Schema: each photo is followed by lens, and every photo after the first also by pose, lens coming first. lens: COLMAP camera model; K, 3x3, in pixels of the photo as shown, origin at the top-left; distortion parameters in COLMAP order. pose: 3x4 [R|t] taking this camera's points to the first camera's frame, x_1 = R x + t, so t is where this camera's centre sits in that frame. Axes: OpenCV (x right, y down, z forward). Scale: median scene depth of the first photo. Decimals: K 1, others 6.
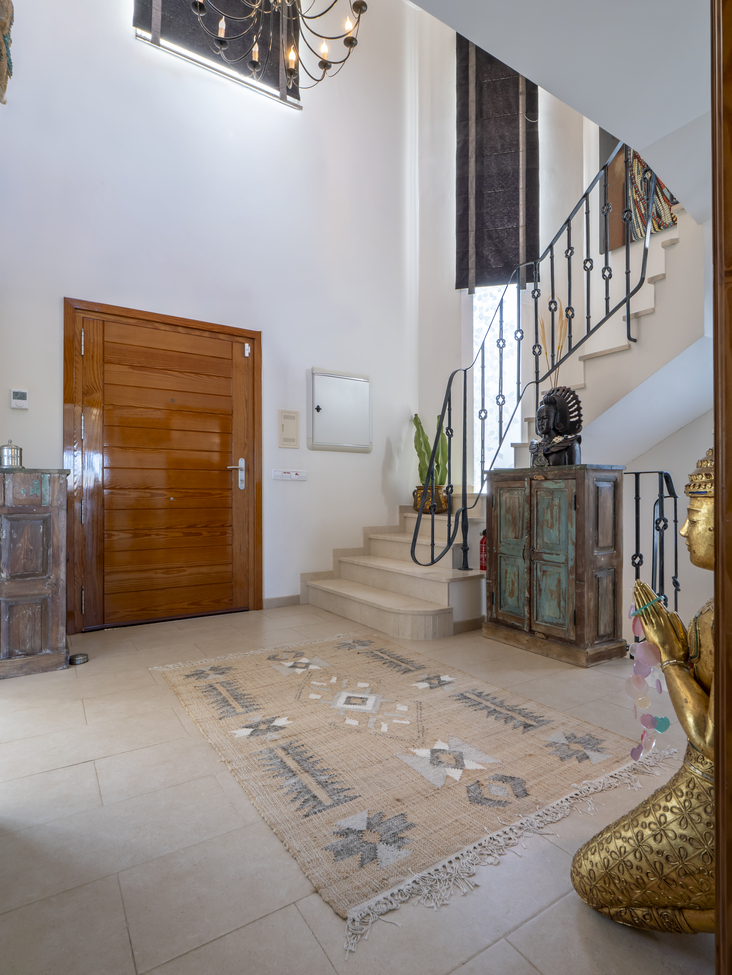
lens RADIAL K [[500.5, 0, 369.8], [0, 500.5, 491.1], [0, 0, 1]] dist [-0.000565, 0.000186]
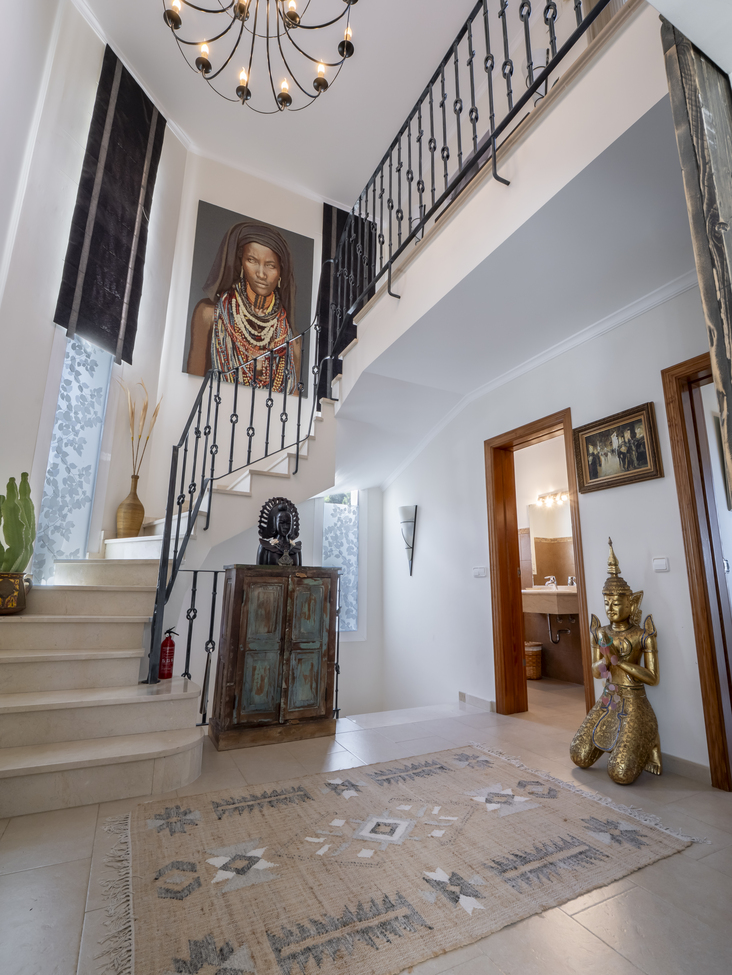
lens RADIAL K [[475.5, 0, 369.8], [0, 475.5, 481.8], [0, 0, 1]] dist [-0.013181, -0.000793]
pose [[0.107179, 0.222517, 0.969019, -0.900056], [-0.018743, 0.974913, -0.221798, 0.004162], [-0.994063, 0.005610, 0.108660, 0.854084]]
